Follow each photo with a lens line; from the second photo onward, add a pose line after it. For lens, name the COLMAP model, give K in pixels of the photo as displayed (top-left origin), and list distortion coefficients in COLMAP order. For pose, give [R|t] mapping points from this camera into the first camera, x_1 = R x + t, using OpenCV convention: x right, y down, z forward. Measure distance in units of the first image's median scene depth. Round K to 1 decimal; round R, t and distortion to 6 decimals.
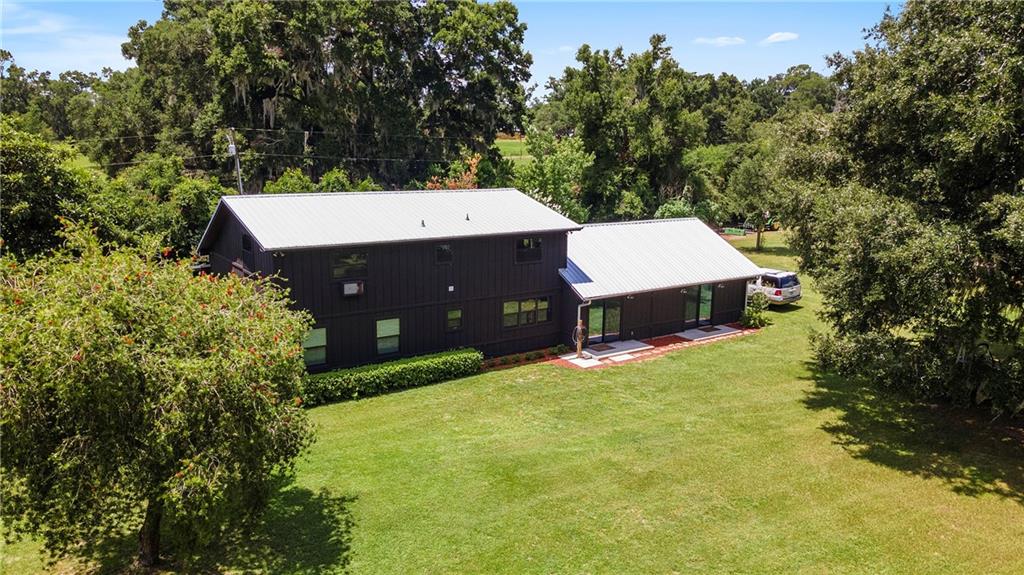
lens RADIAL K [[750.3, 0, 512.0], [0, 750.3, 287.5], [0, 0, 1]] dist [-0.005756, 0.075725]
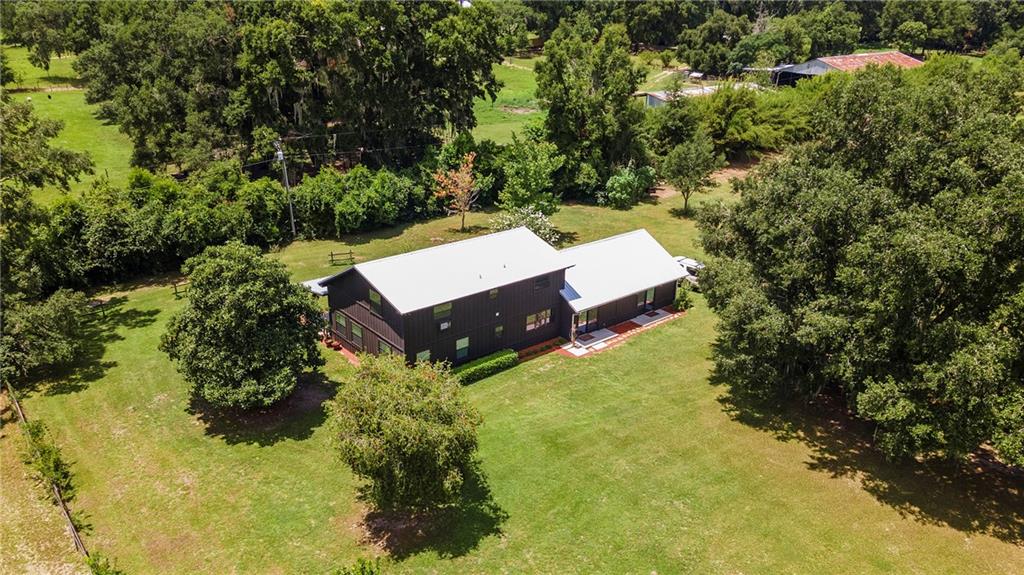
lens RADIAL K [[750.3, 0, 512.0], [0, 750.3, 287.5], [0, 0, 1]] dist [-0.005756, 0.075725]
pose [[0.995397, -0.029030, 0.091332, -0.191574], [0.012016, 0.983301, 0.181589, -0.338891], [-0.095078, -0.179656, 0.979124, -0.548092]]
